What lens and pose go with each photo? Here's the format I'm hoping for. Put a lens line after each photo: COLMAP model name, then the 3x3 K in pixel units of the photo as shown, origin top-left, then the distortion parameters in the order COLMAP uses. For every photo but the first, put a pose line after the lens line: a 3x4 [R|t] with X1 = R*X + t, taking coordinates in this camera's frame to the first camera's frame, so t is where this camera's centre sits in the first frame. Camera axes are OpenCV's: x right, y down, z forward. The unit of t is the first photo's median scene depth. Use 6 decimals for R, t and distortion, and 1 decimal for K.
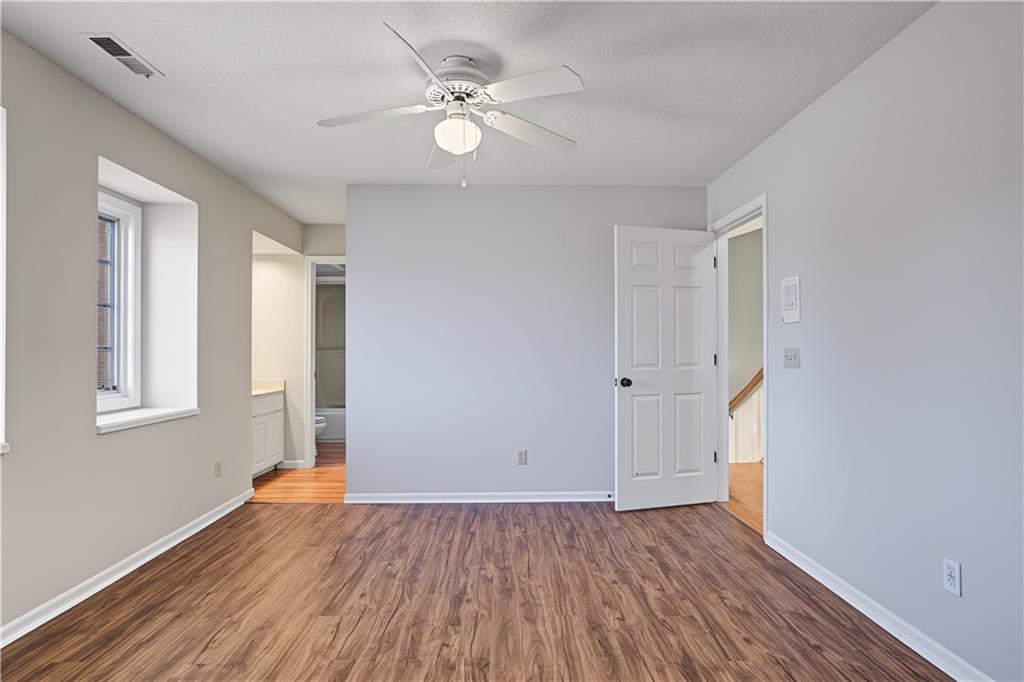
lens RADIAL K [[560.0, 0, 519.7], [0, 560.0, 334.5], [0, 0, 1]] dist [0.001545, 0.000666]
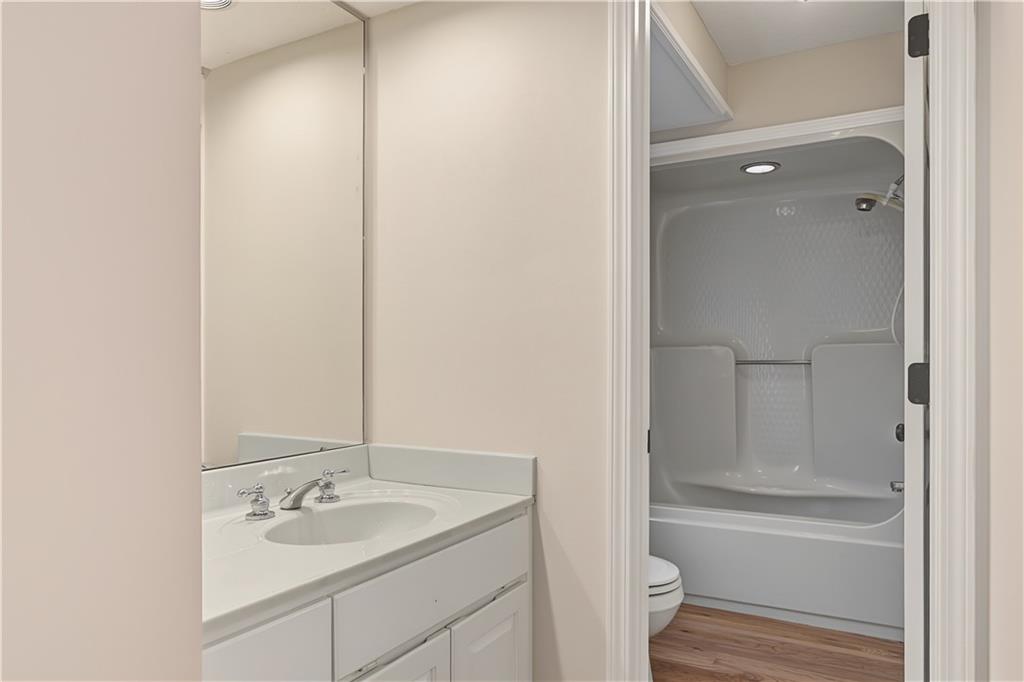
lens RADIAL K [[693.3, 0, 511.6], [0, 693.3, 354.3], [0, 0, 1]] dist [-0.000751, -0.000343]
pose [[0.851774, -0.003179, -0.523899, -0.235108], [0.023967, 0.999171, 0.032903, 0.017222], [0.523360, -0.040582, 0.851145, 0.657833]]
